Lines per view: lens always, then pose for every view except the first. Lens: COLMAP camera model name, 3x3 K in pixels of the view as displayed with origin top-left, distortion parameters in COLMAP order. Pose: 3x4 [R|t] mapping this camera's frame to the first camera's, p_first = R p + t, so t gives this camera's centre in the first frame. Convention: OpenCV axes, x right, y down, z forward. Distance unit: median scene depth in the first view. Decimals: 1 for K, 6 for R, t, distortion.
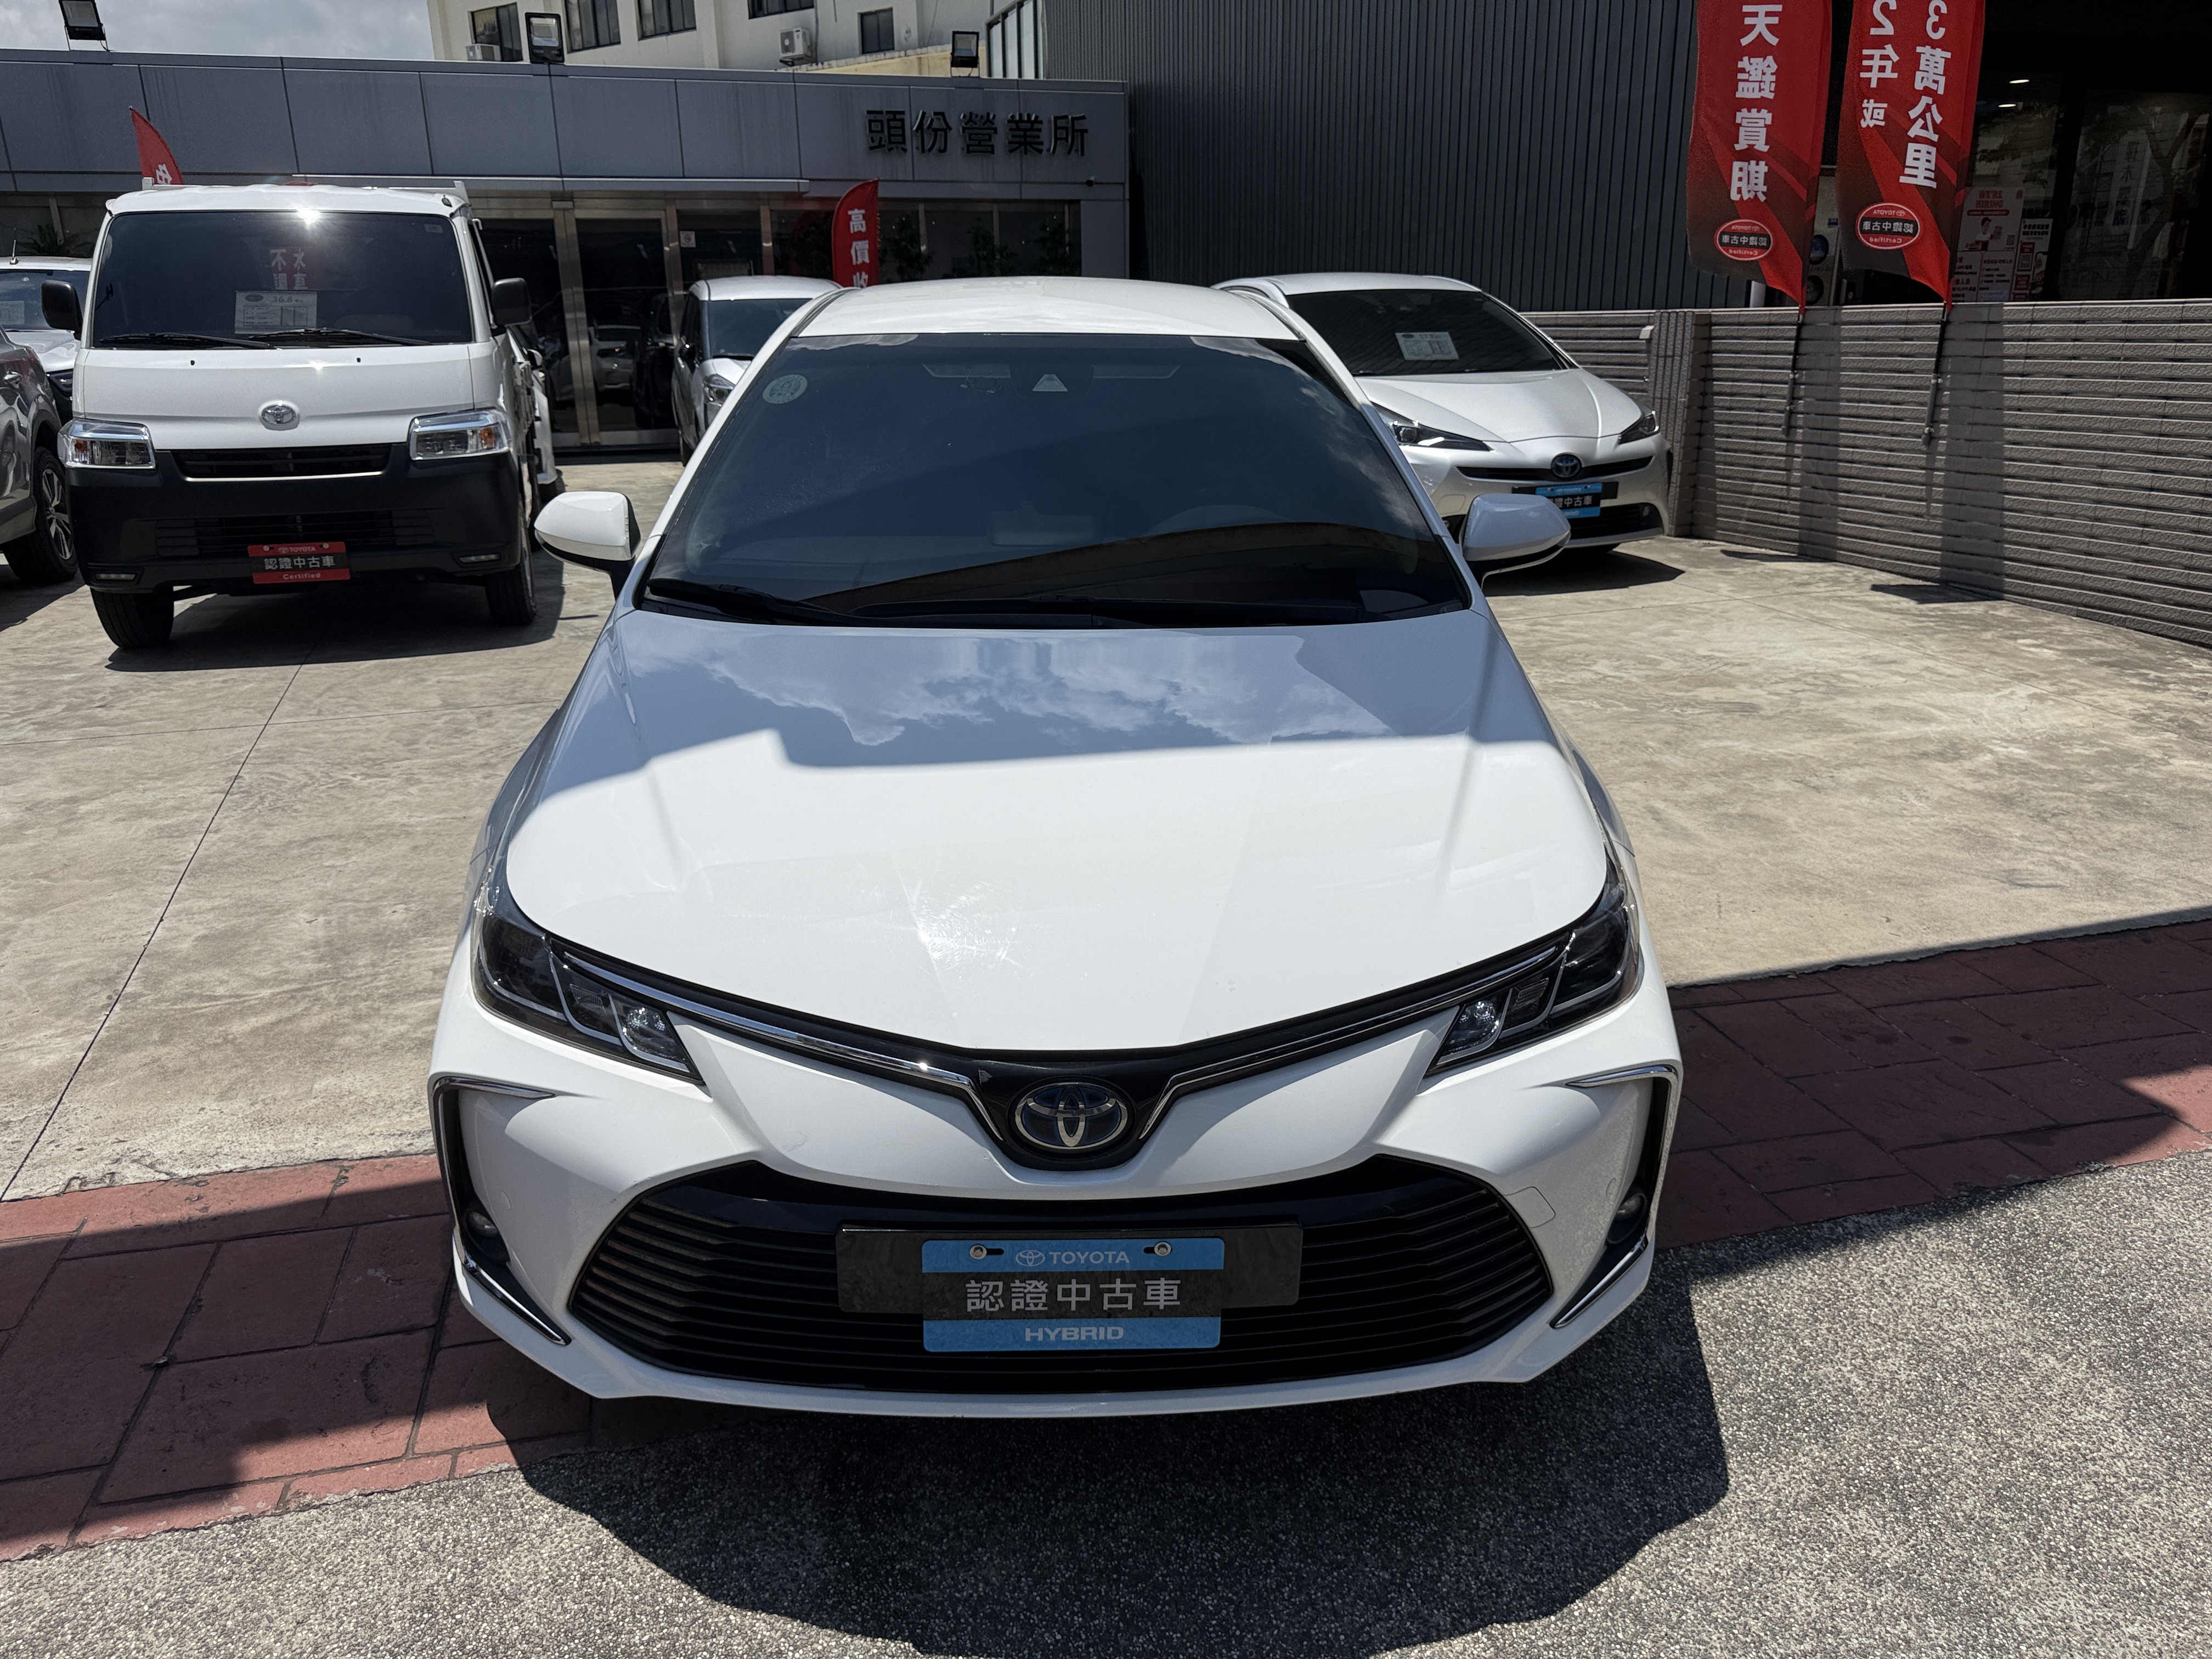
lens RADIAL K [[1572.7, 0, 1089.0], [0, 1572.7, 827.2], [0, 0, 1]] dist [0.013751, -0.020202]
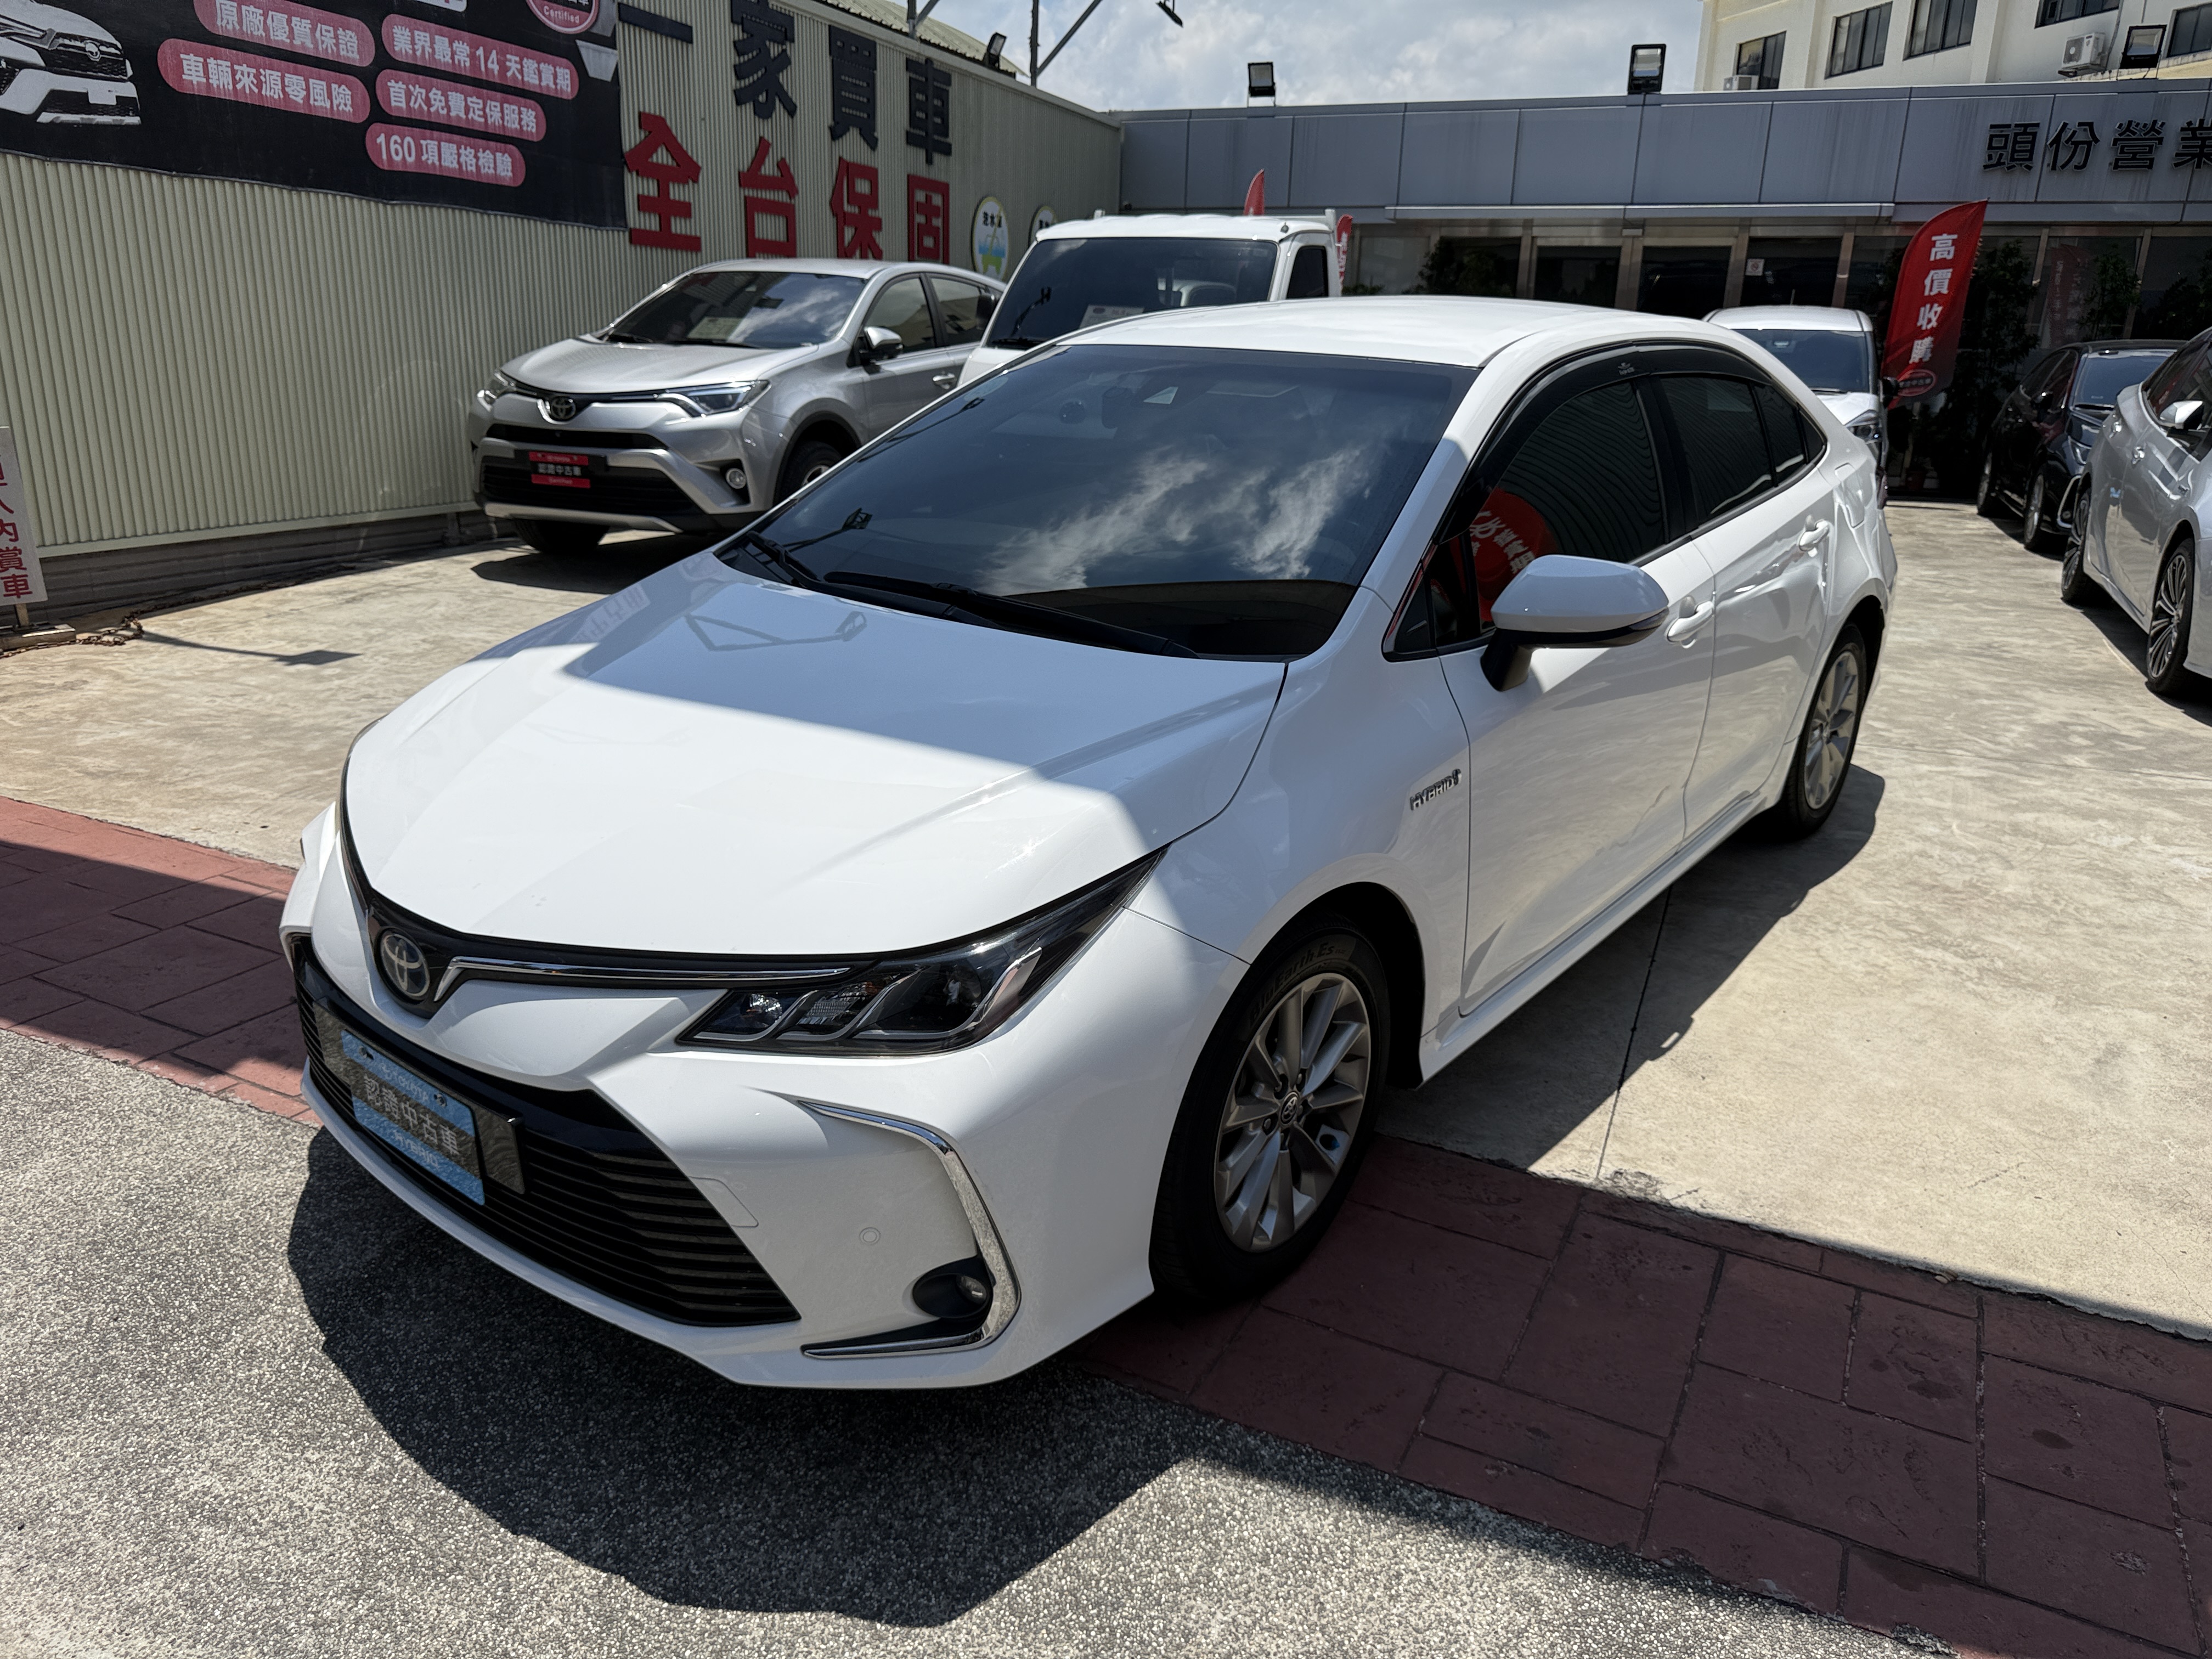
lens RADIAL K [[1572.7, 0, 1121.4], [0, 1572.7, 834.6], [0, 0, 1]] dist [0.013751, -0.020202]
pose [[0.752564, 0.228412, -0.617637, 0.447383], [-0.236408, 0.969105, 0.070337, -0.050635], [0.614621, 0.093082, 0.783311, 0.149986]]
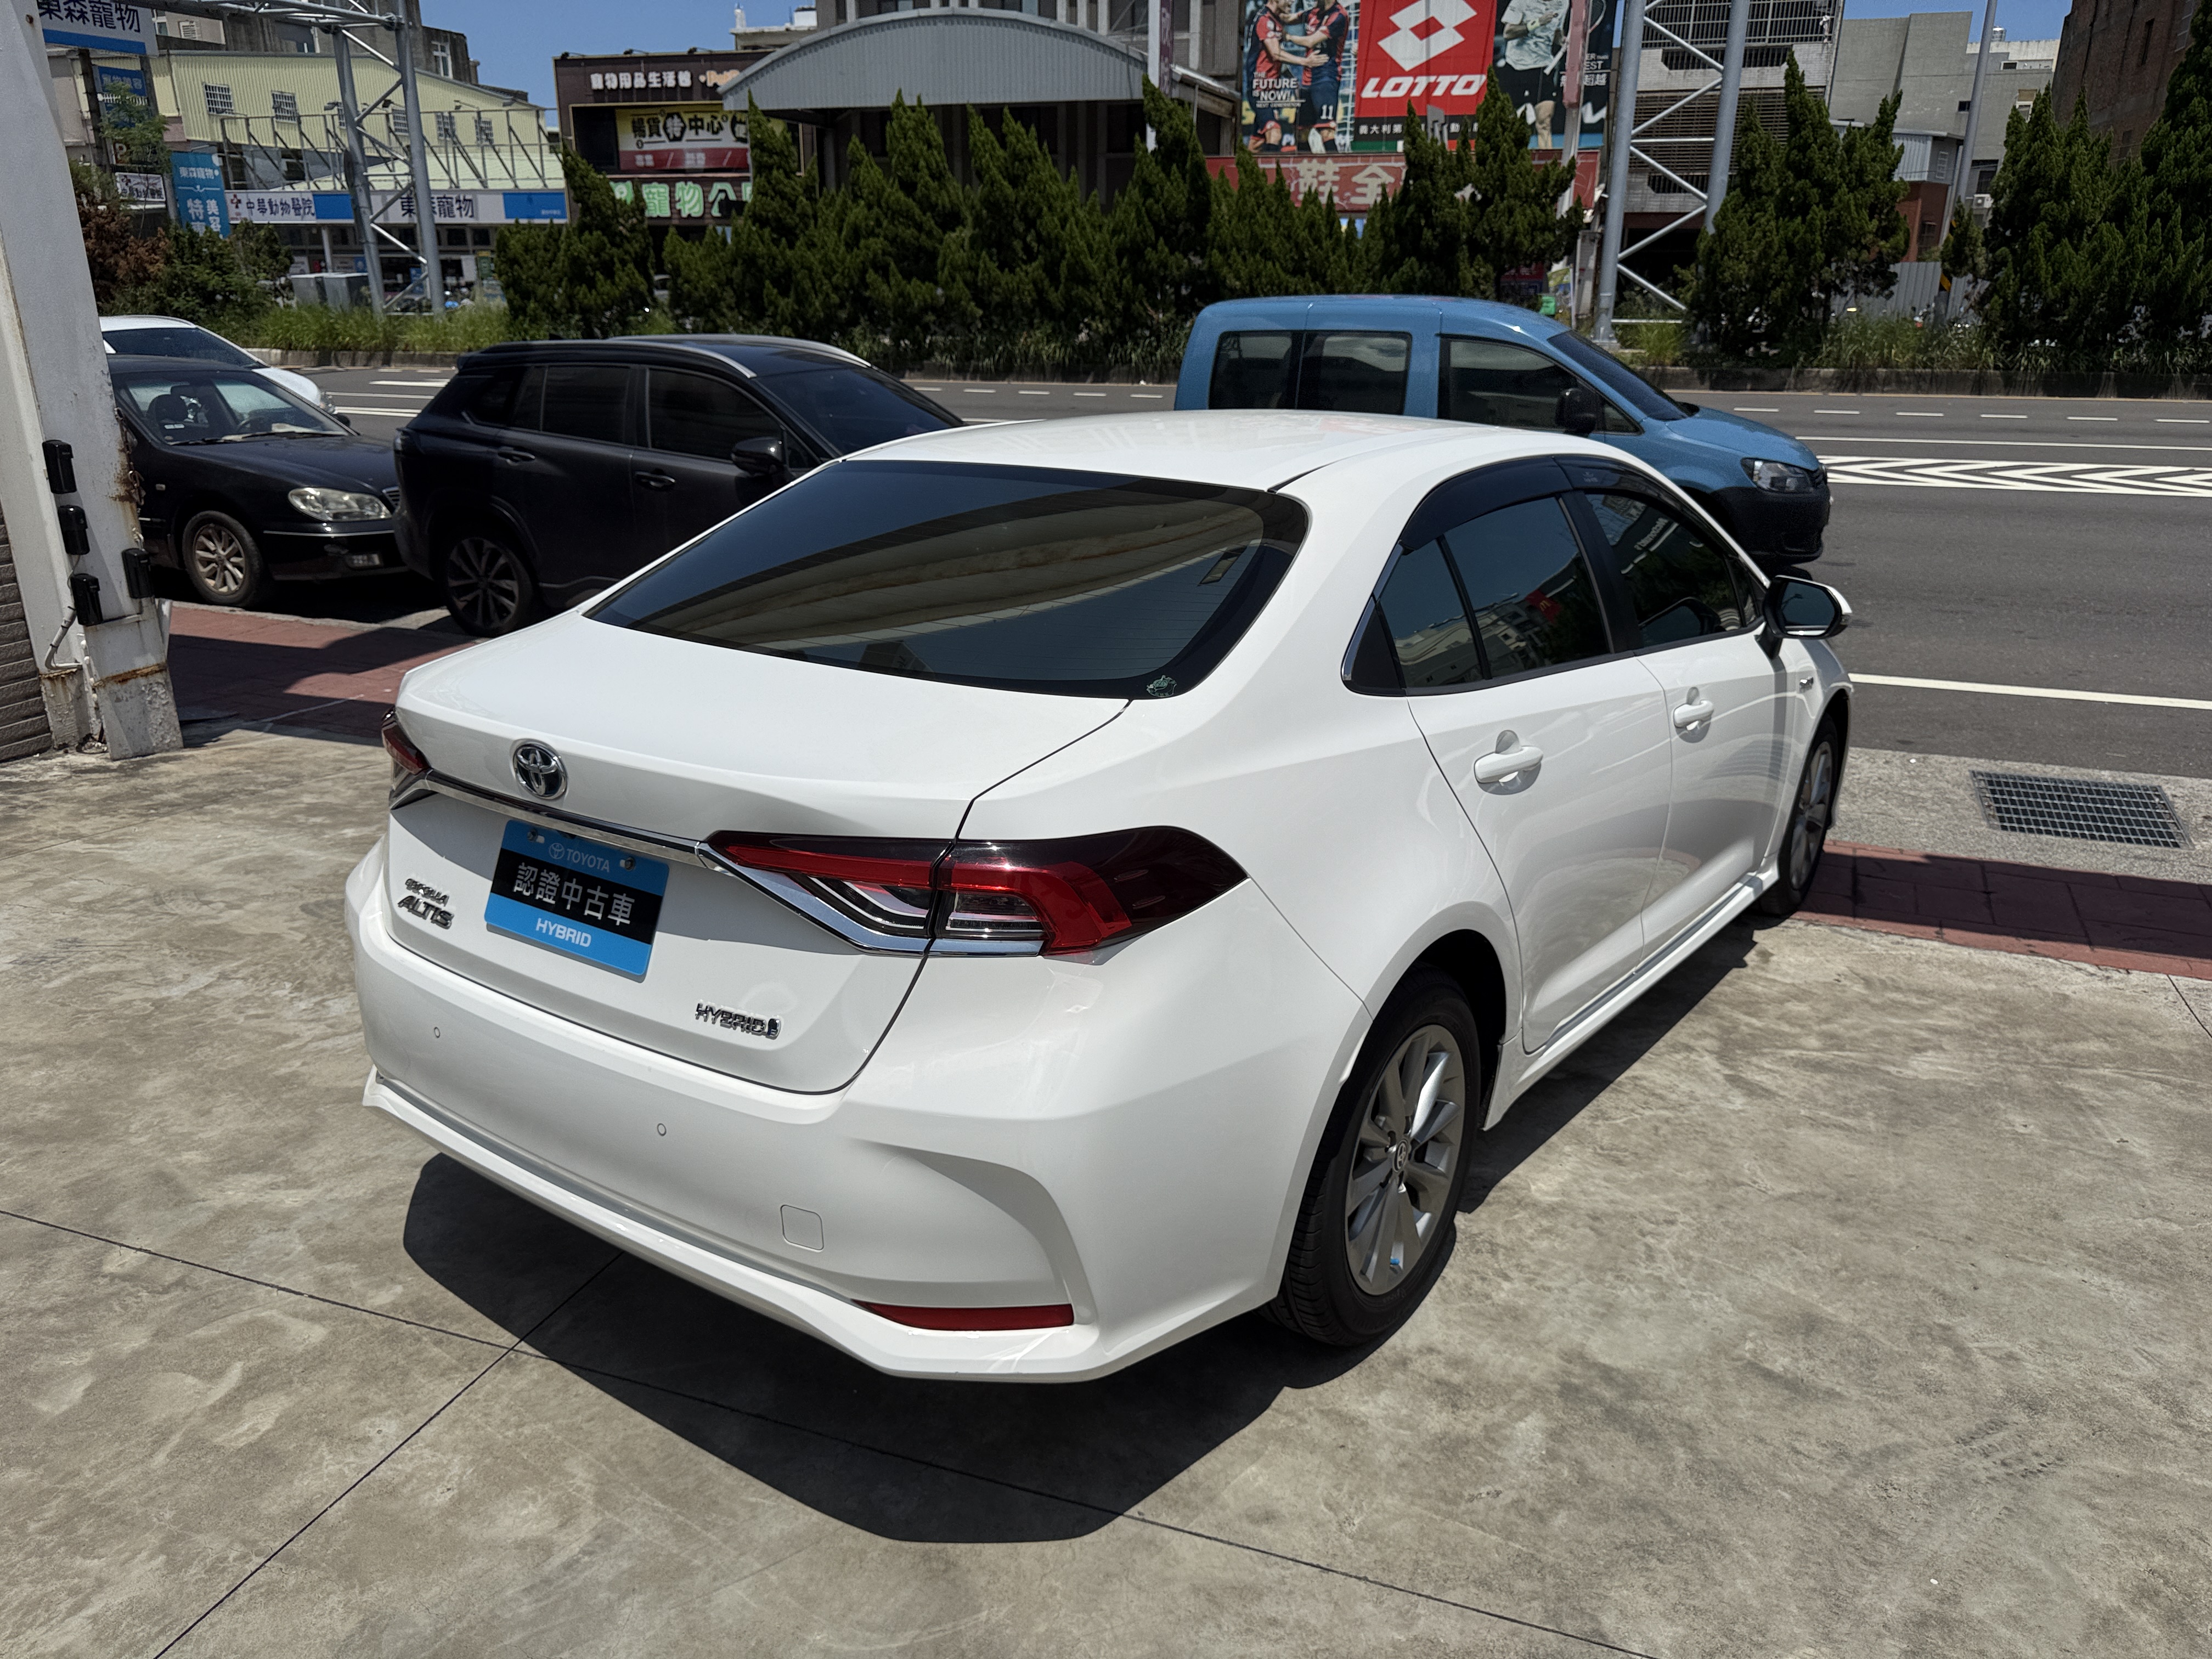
lens RADIAL K [[1572.7, 0, 1095.9], [0, 1572.7, 842.2], [0, 0, 1]] dist [0.013751, -0.020202]
pose [[-0.785570, -0.198514, 0.586065, -0.447931], [0.194390, 0.820014, 0.538321, -0.567029], [-0.587446, 0.536814, -0.605589, 1.519641]]
